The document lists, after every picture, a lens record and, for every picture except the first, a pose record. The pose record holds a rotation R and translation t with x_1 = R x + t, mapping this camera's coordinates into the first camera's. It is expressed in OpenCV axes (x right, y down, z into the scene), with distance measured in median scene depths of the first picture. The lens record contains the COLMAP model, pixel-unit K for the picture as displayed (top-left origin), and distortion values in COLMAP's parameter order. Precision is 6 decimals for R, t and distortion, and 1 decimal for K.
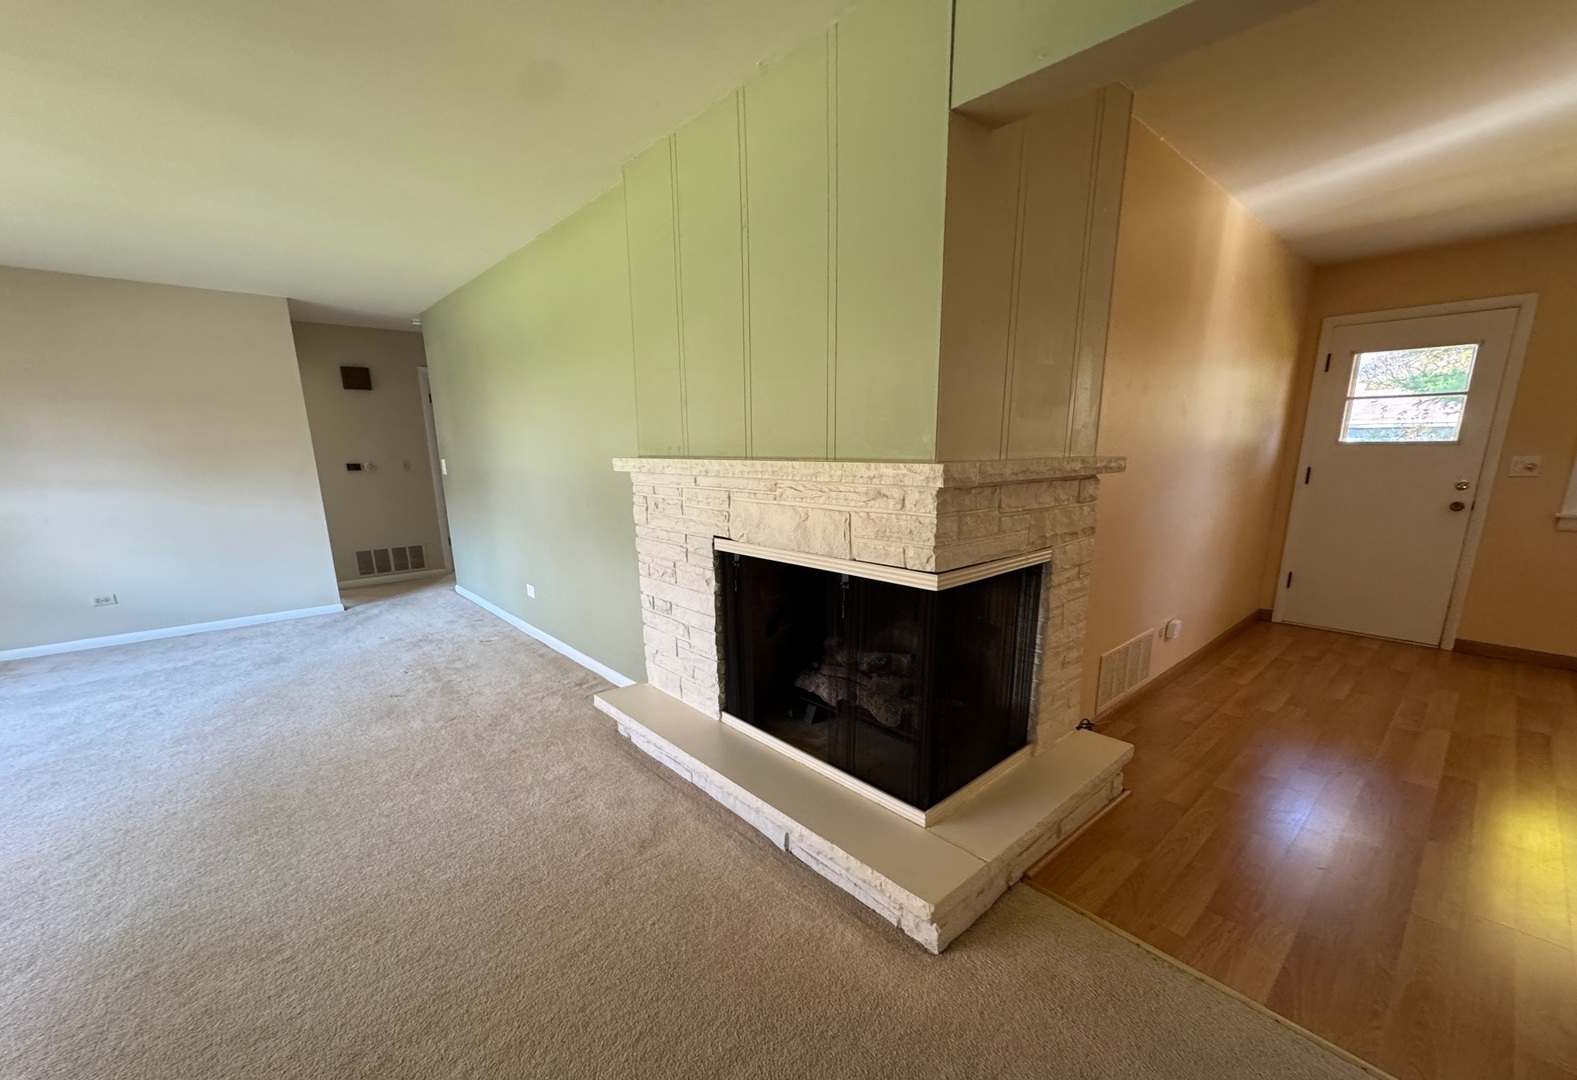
lens RADIAL K [[627.6, 0, 788.4], [0, 627.6, 592.5], [0, 0, 1]] dist [-0.001981, -0.000158]
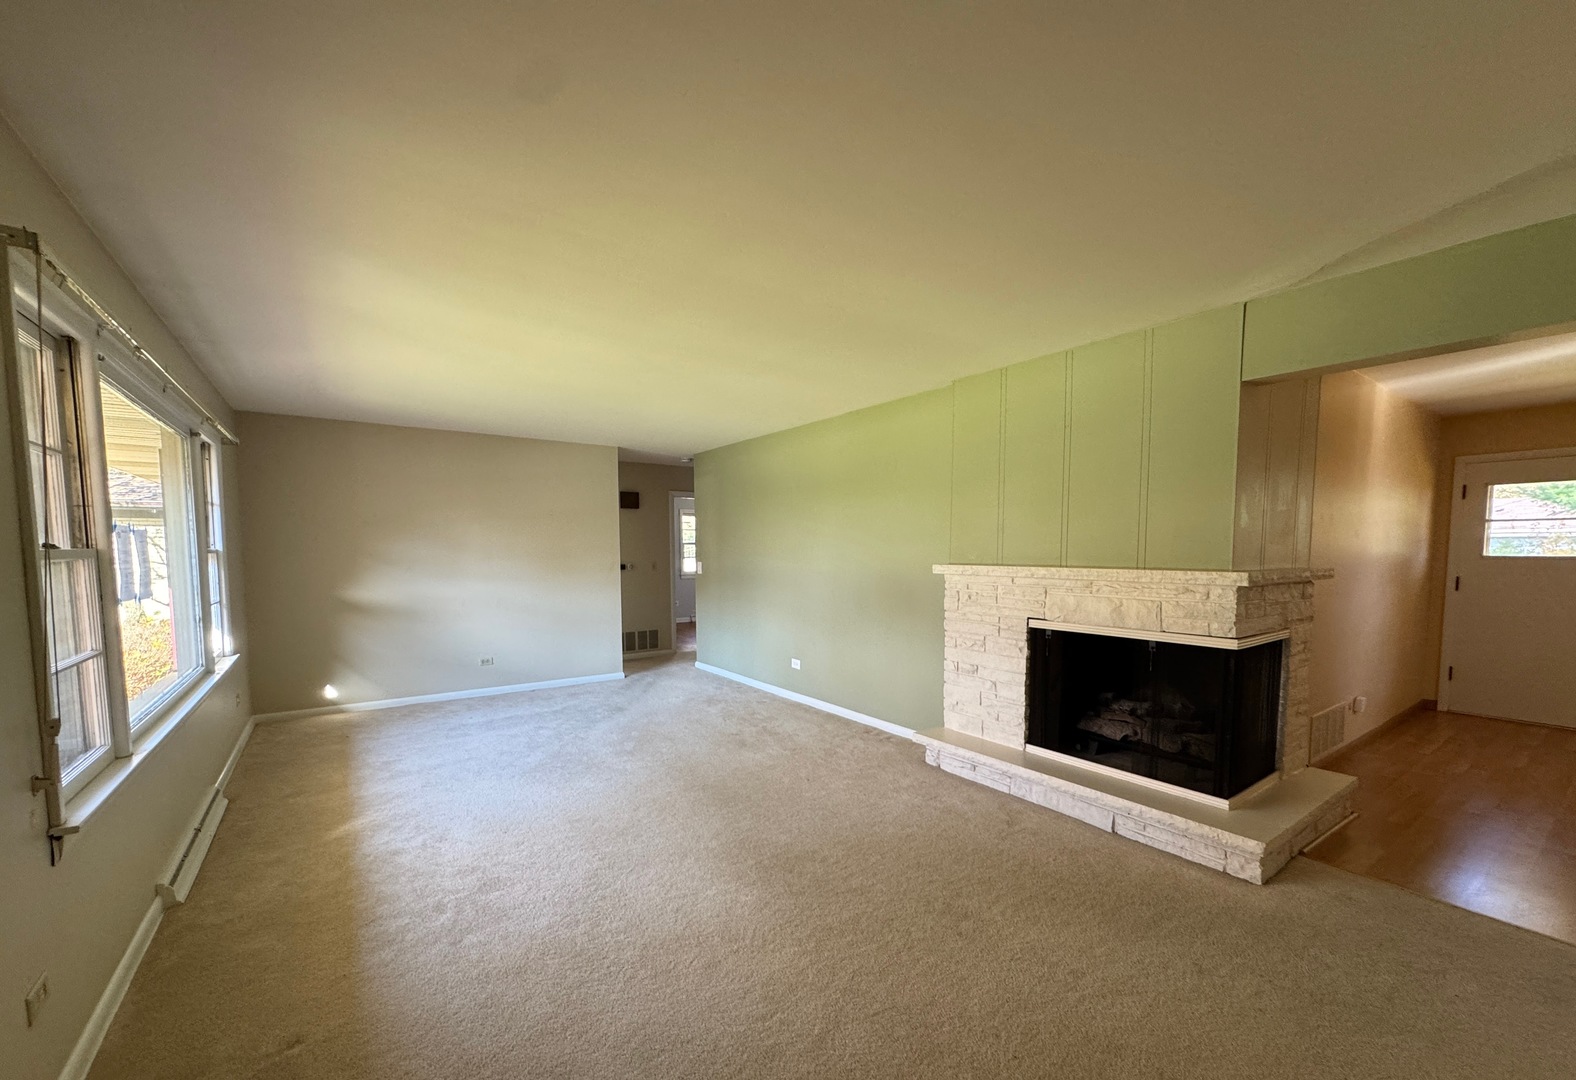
lens RADIAL K [[627.2, 0, 787.9], [0, 627.2, 592.5], [0, 0, 1]] dist [-0.001981, -0.000158]
pose [[0.993564, 0.015417, -0.112217, -0.479751], [-0.033121, 0.986938, -0.157661, 0.094776], [0.108320, 0.160363, 0.981097, -0.476101]]
